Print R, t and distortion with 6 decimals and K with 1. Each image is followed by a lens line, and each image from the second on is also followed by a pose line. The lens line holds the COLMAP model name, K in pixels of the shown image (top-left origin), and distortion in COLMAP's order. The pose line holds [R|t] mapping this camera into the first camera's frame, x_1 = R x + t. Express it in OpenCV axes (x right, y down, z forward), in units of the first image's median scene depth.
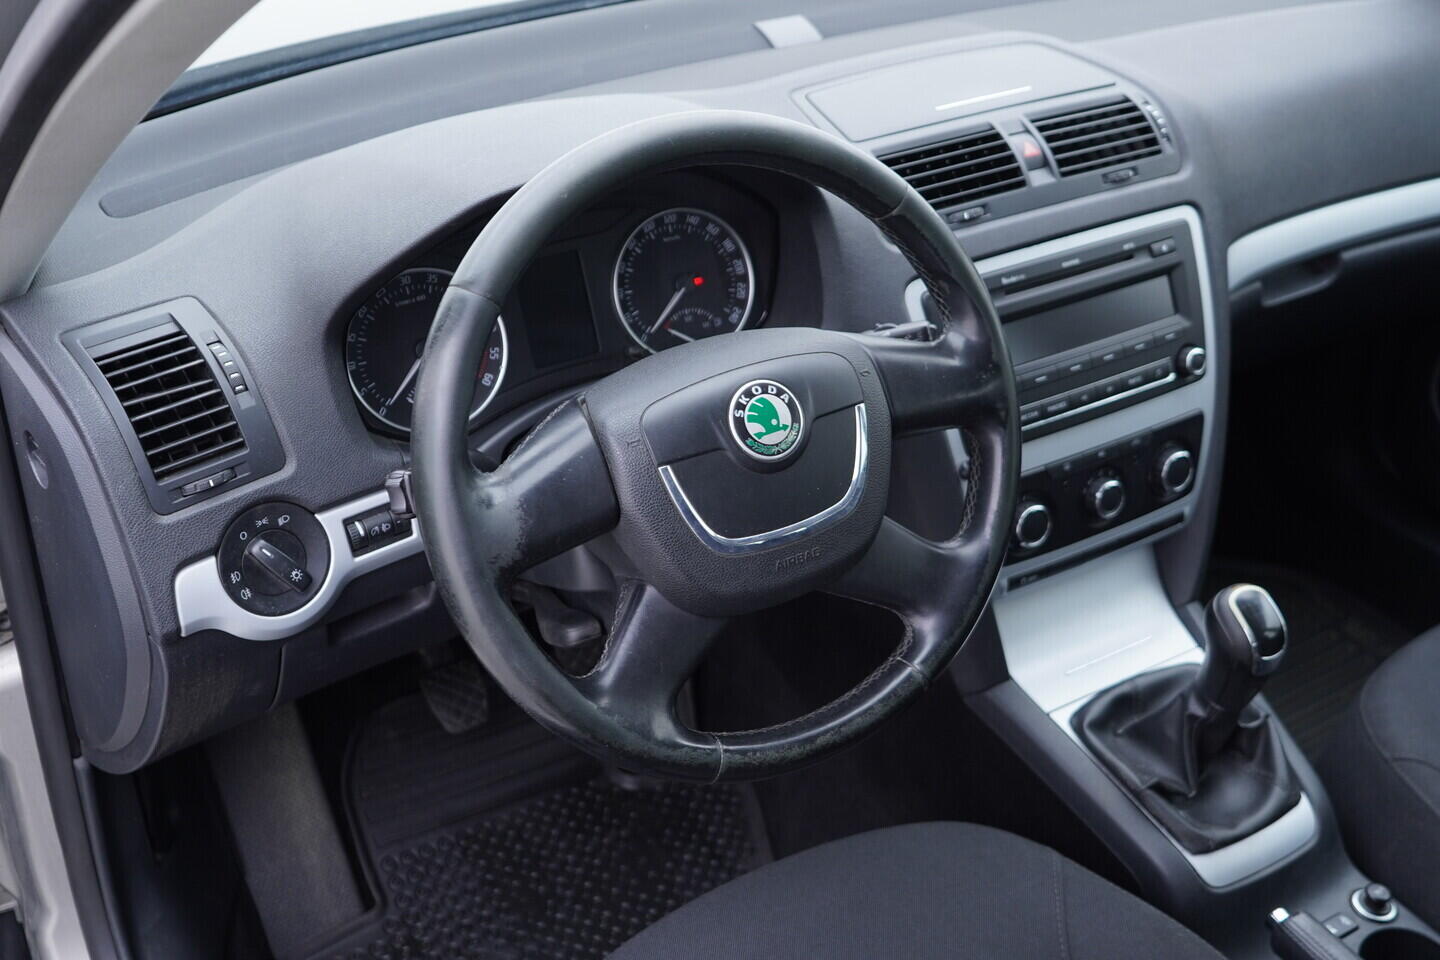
lens RADIAL K [[1483.8, 0, 725.4], [0, 1483.8, 482.0], [0, 0, 1]] dist [0.006567, 0.000000]
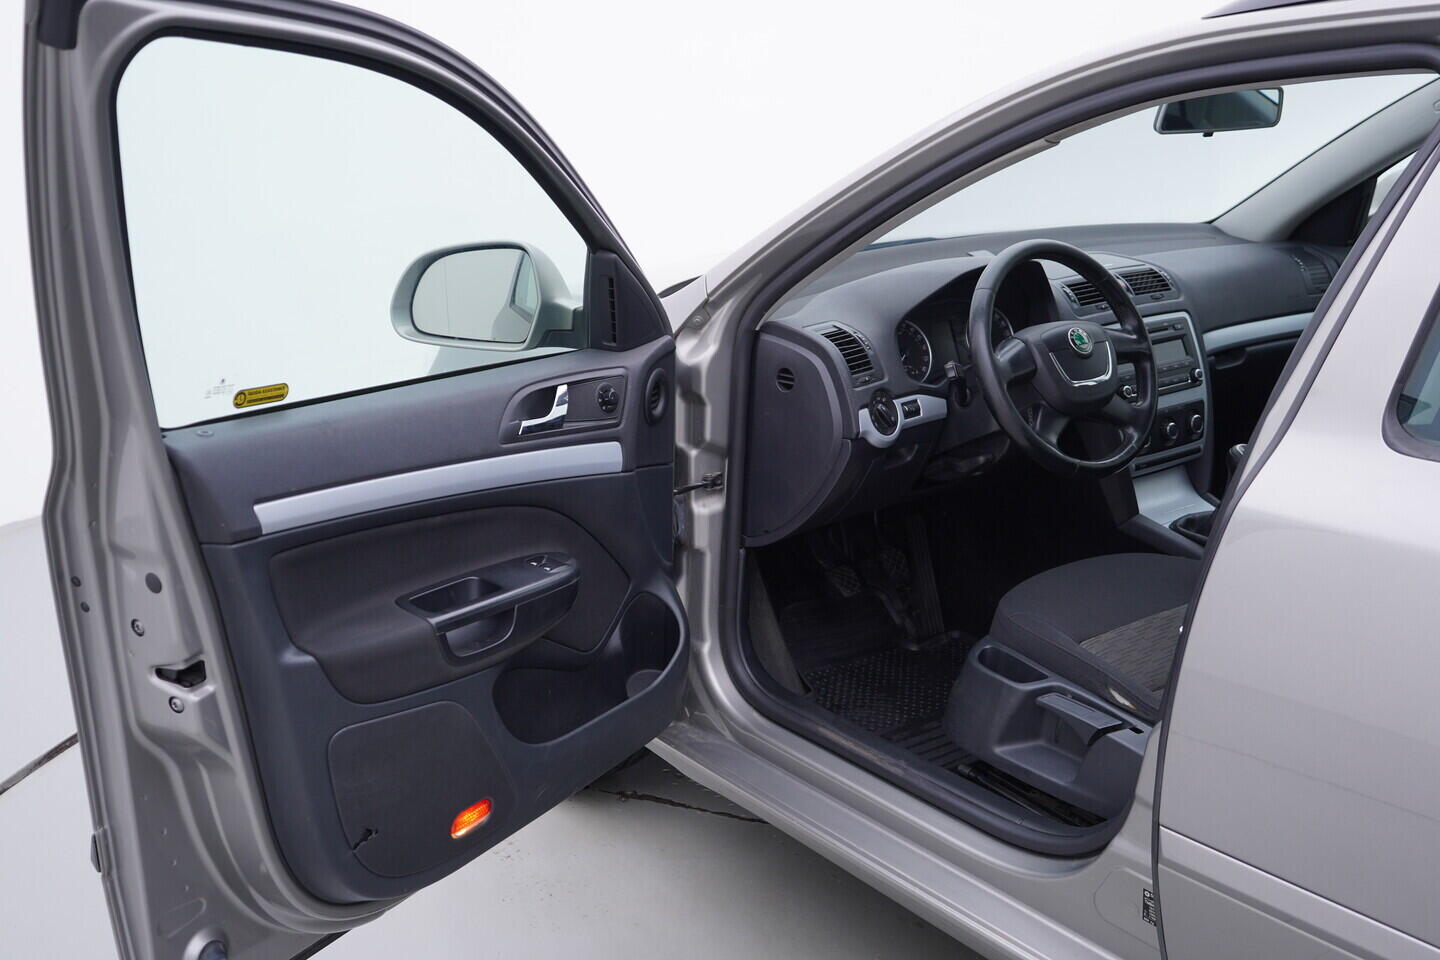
lens RADIAL K [[1483.8, 0, 714.9], [0, 1483.8, 480.4], [0, 0, 1]] dist [0.006567, 0.000000]
pose [[0.993098, -0.033544, 0.112385, -0.714836], [0.062624, 0.961856, -0.266292, 0.666597], [-0.099166, 0.271493, 0.957318, -1.112280]]
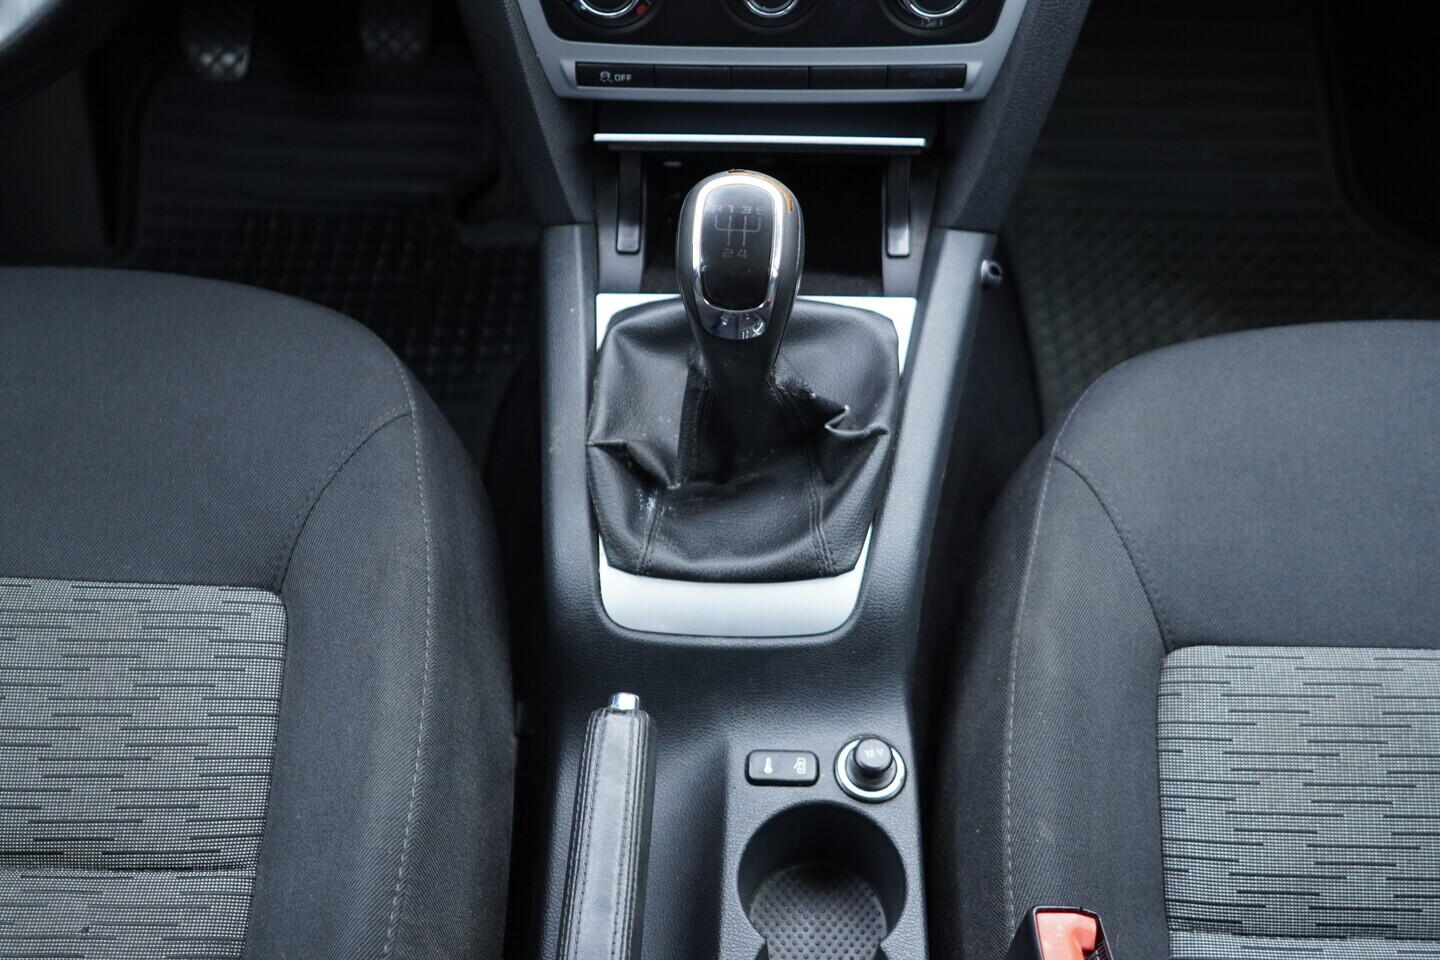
lens RADIAL K [[1483.8, 0, 724.6], [0, 1483.8, 476.7], [0, 0, 1]] dist [0.006567, 0.000000]
pose [[0.850727, 0.410992, -0.327641, 0.531085], [-0.282764, 0.883335, 0.373849, -0.031699], [0.443066, -0.225398, 0.867691, 0.467585]]
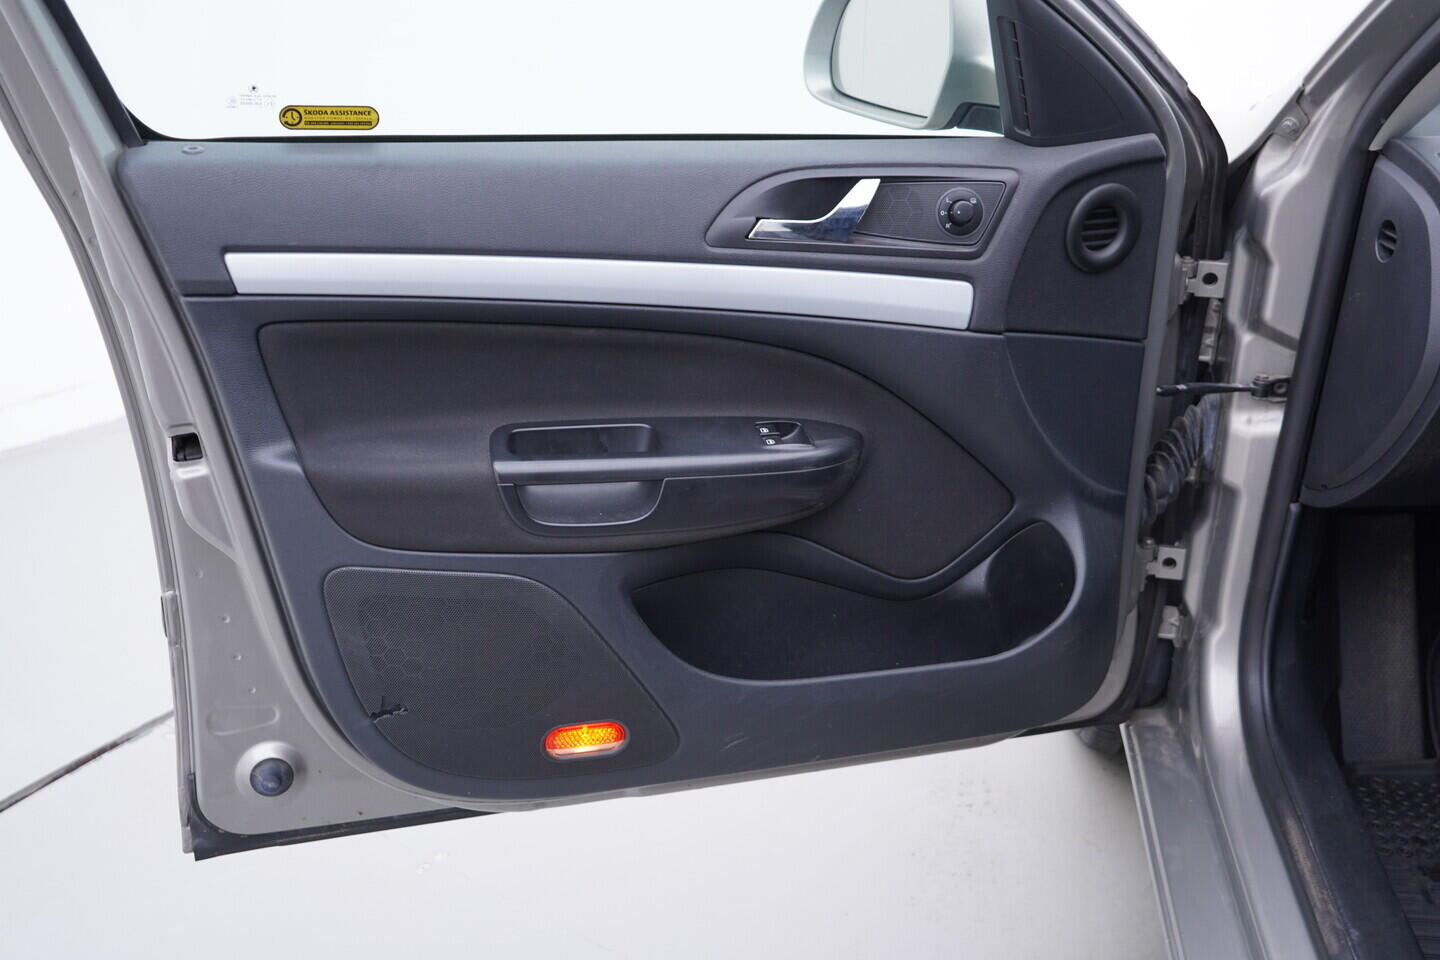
lens RADIAL K [[1483.8, 0, 721.5], [0, 1483.8, 476.1], [0, 0, 1]] dist [0.006567, 0.000000]
pose [[0.791048, 0.225610, -0.568633, -0.079754], [-0.310200, 0.949080, -0.054976, 0.400231], [0.527275, 0.219879, 0.820752, -0.407132]]
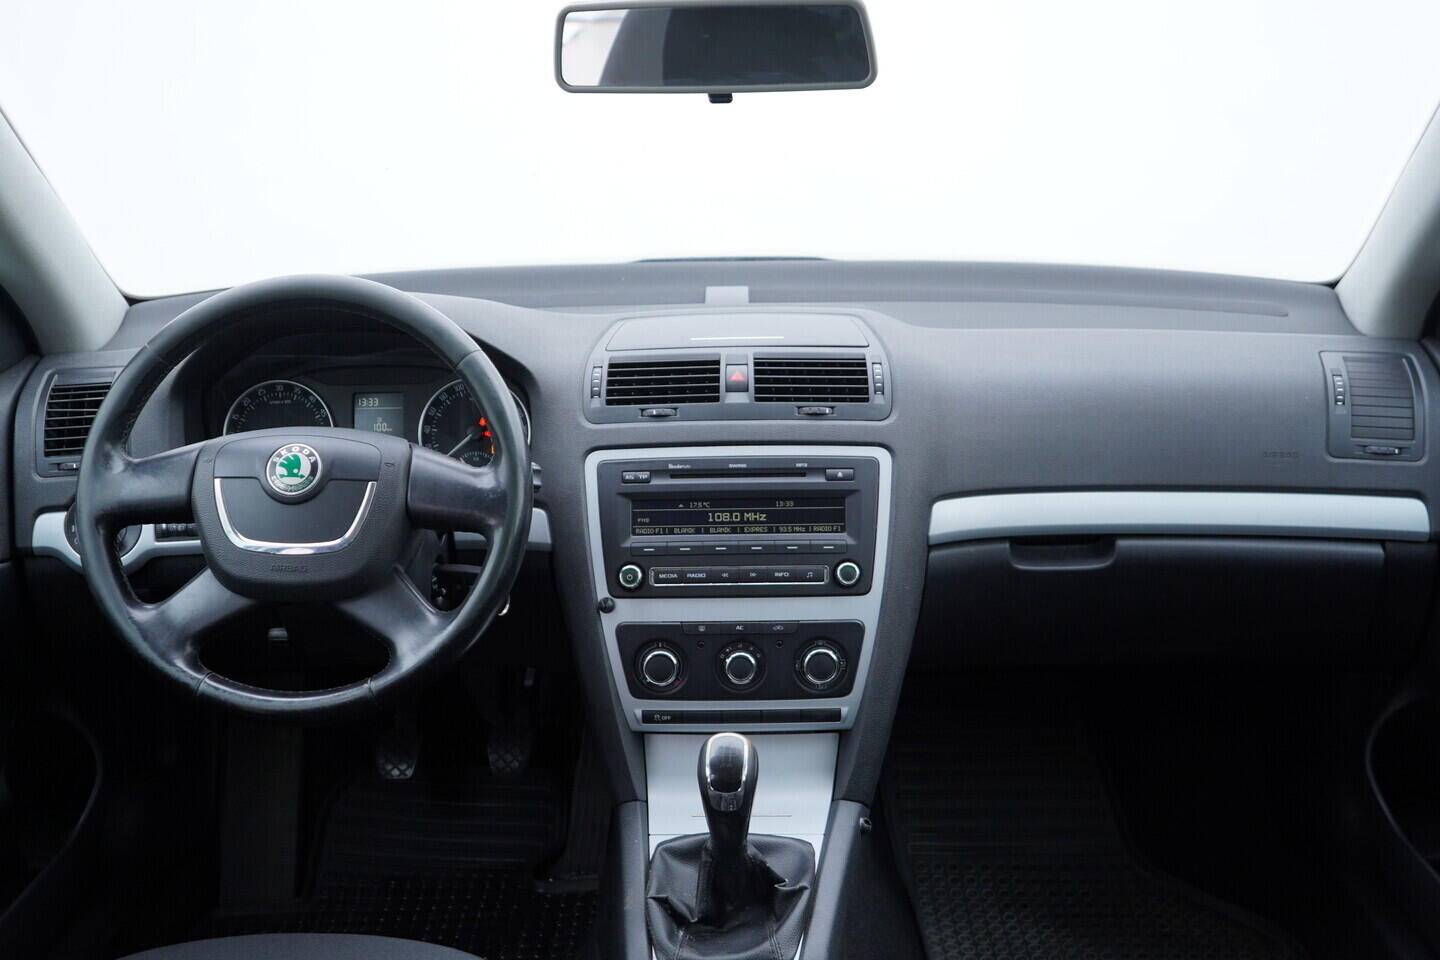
lens RADIAL K [[1483.8, 0, 712.7], [0, 1483.8, 483.3], [0, 0, 1]] dist [0.006567, 0.000000]
pose [[0.855433, 0.161078, -0.492227, 0.828015], [-0.273325, 0.947685, -0.164883, 0.075428], [0.439917, 0.275585, 0.854708, -0.059003]]
